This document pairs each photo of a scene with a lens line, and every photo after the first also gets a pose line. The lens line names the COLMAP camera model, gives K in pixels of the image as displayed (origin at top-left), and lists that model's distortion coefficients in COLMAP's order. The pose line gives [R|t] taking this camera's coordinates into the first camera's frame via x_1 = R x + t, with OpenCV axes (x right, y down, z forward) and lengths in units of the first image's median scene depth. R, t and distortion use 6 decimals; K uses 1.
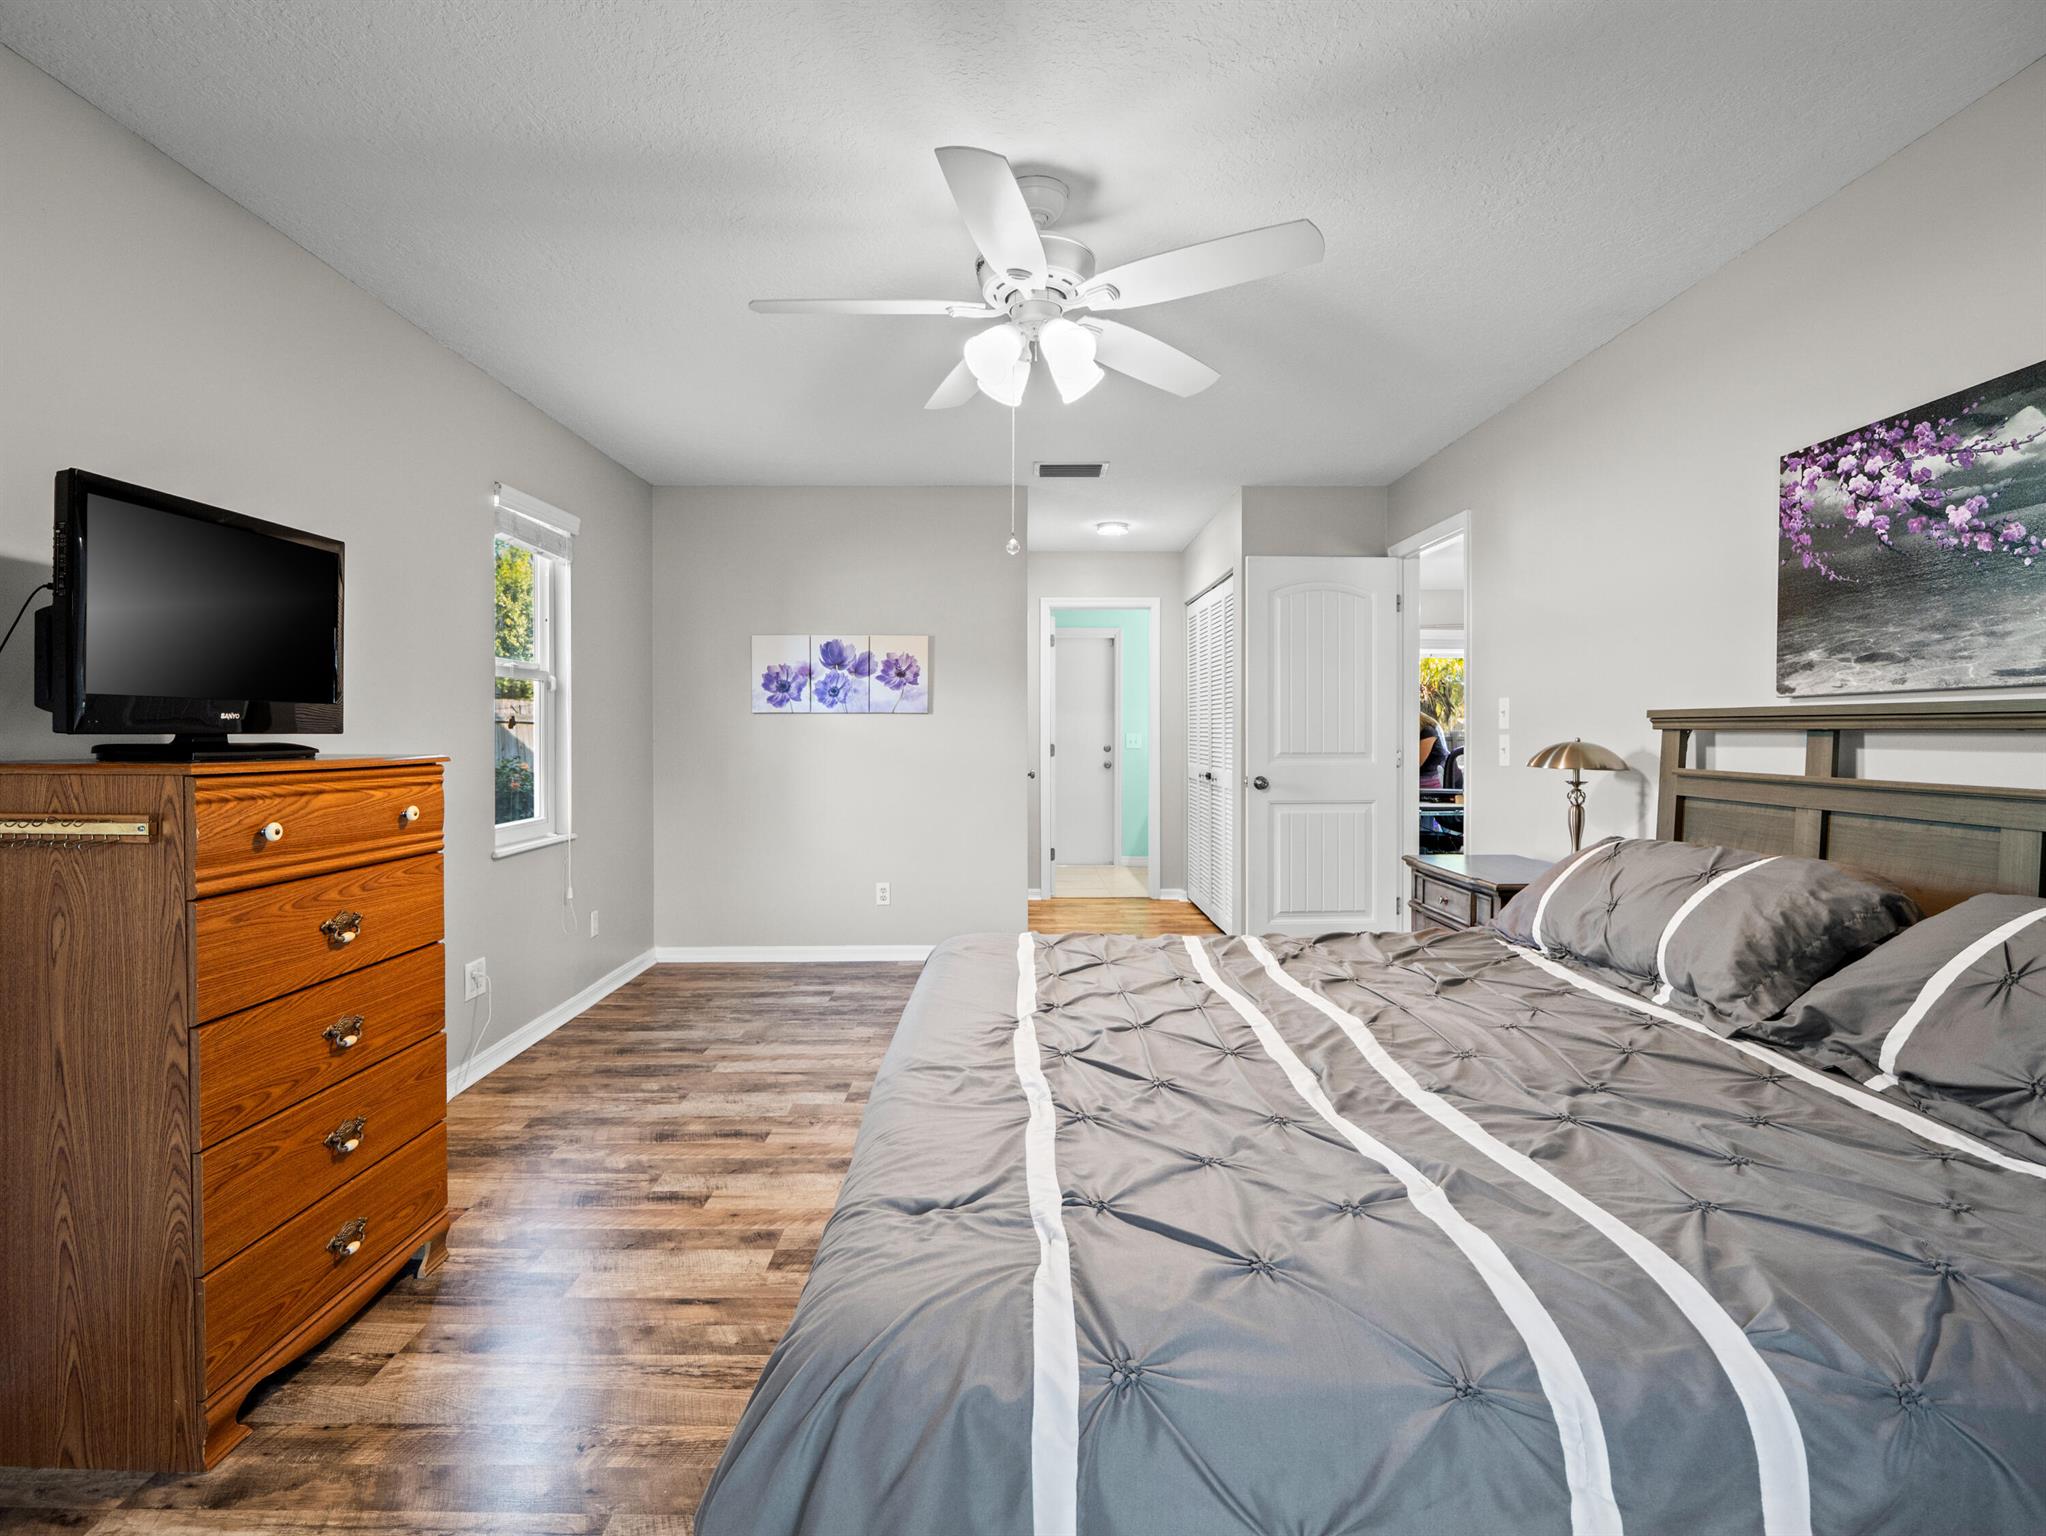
lens RADIAL K [[991.9, 0, 1018.1], [0, 991.9, 752.1], [0, 0, 1]] dist [-0.004338, 0.000176]
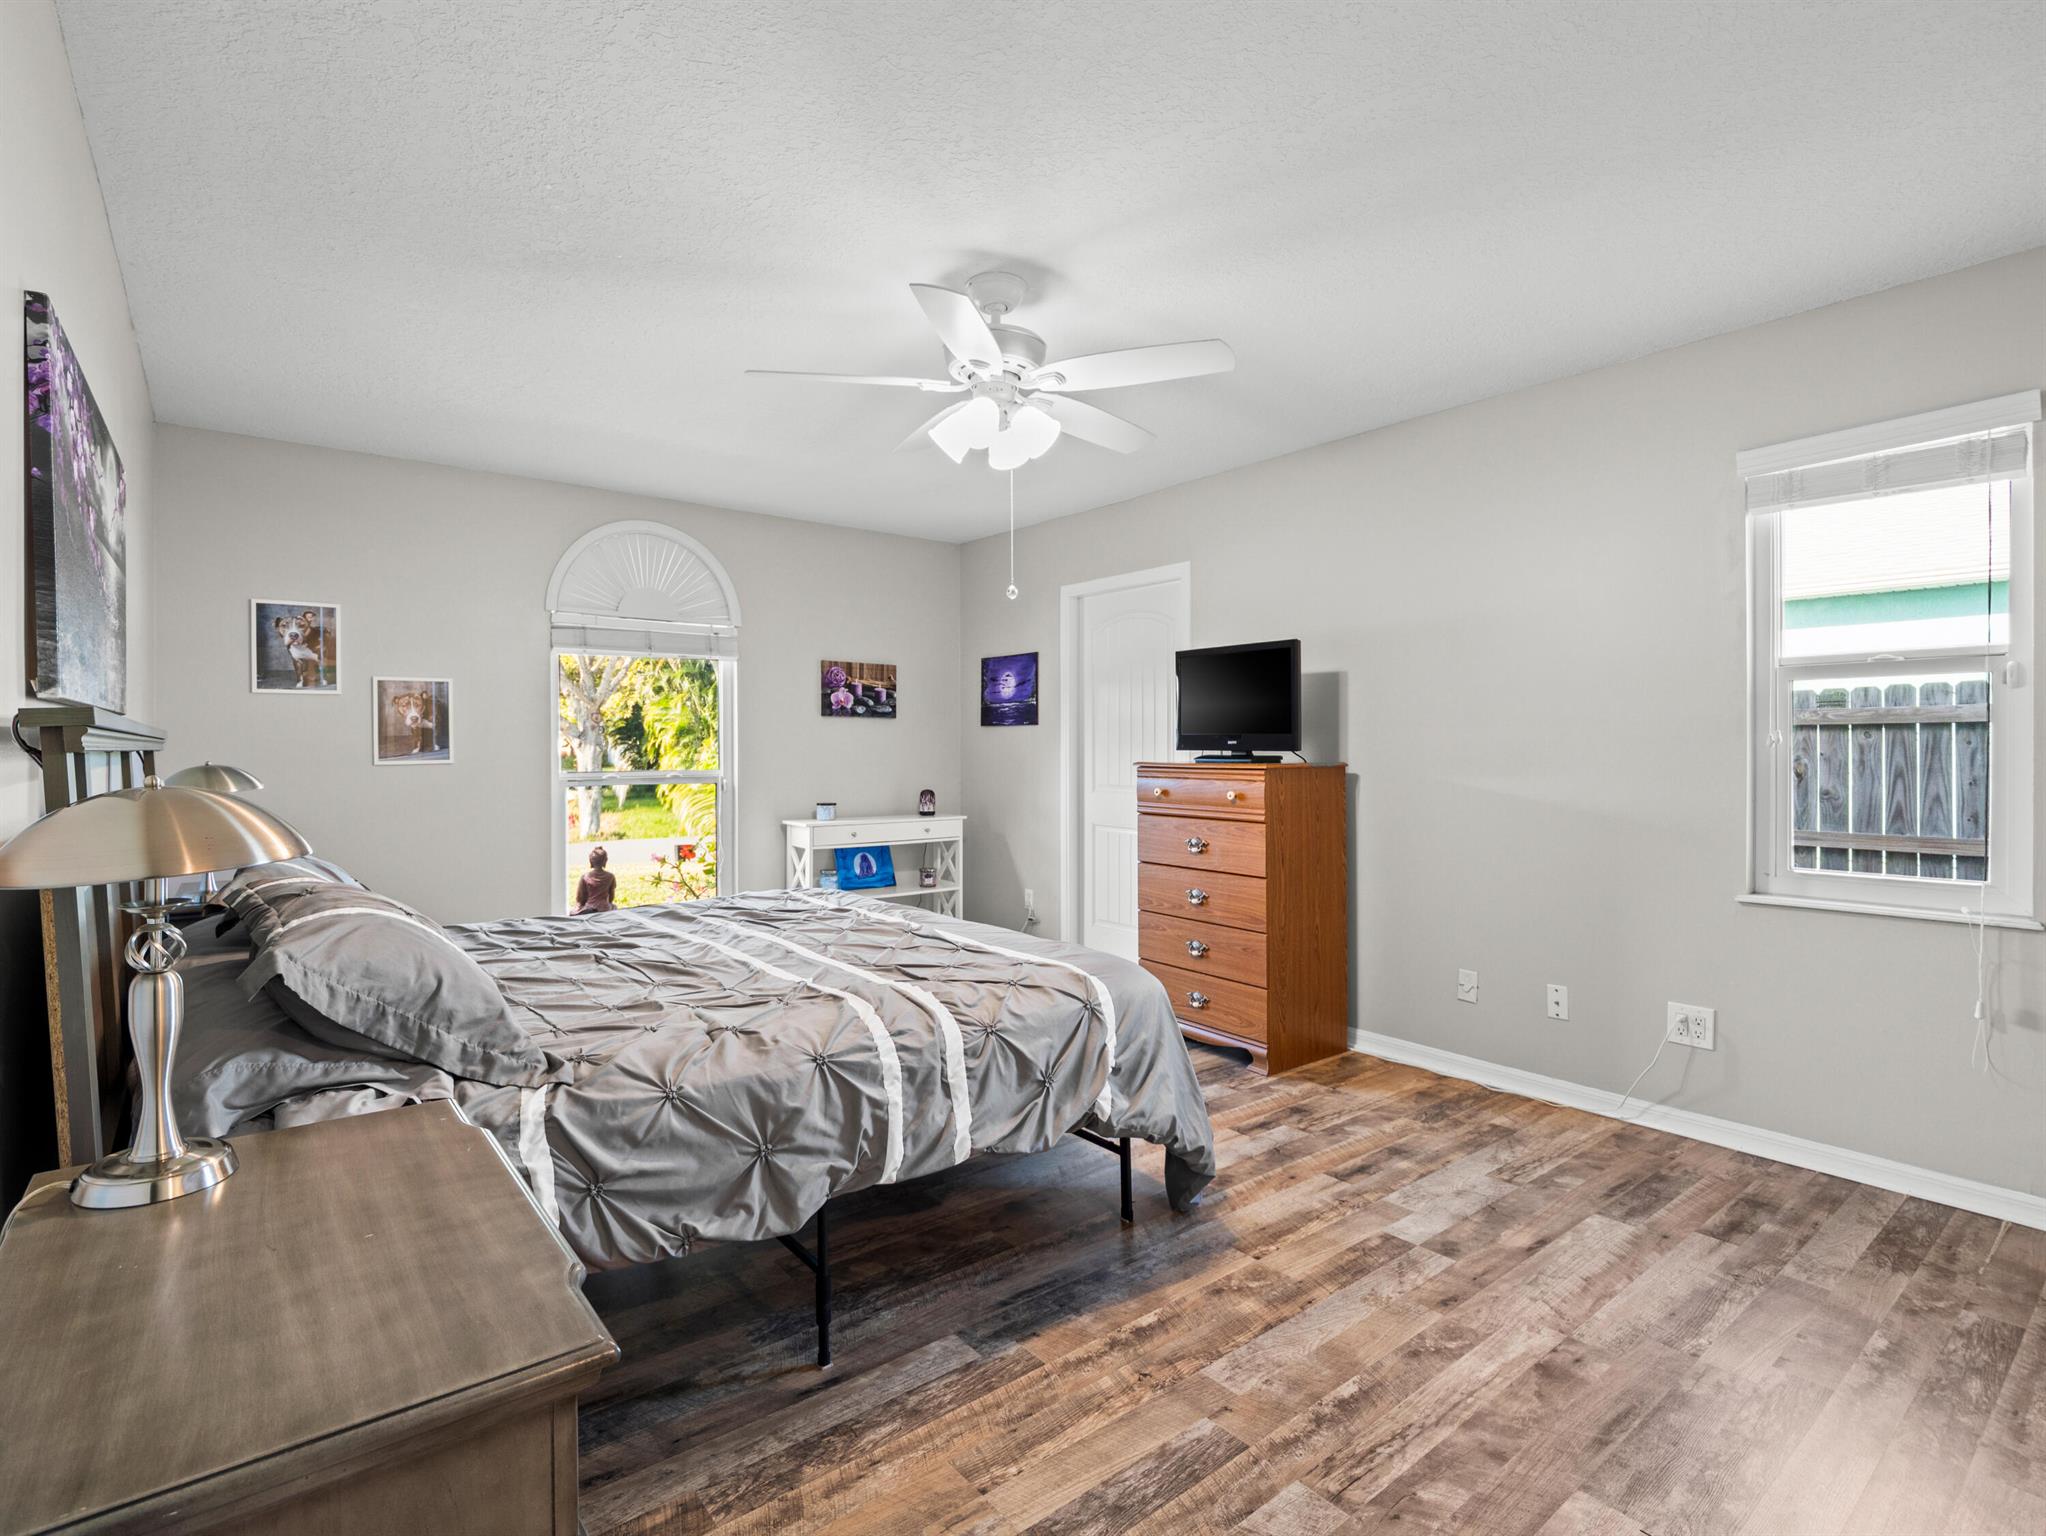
lens RADIAL K [[991.9, 0, 1028.0], [0, 991.9, 746.2], [0, 0, 1]] dist [-0.004338, 0.000176]
pose [[-0.787238, -0.014271, -0.616484, 0.517872], [-0.020460, 0.999786, 0.002983, -0.014907], [0.616310, 0.014961, -0.787362, 1.440979]]
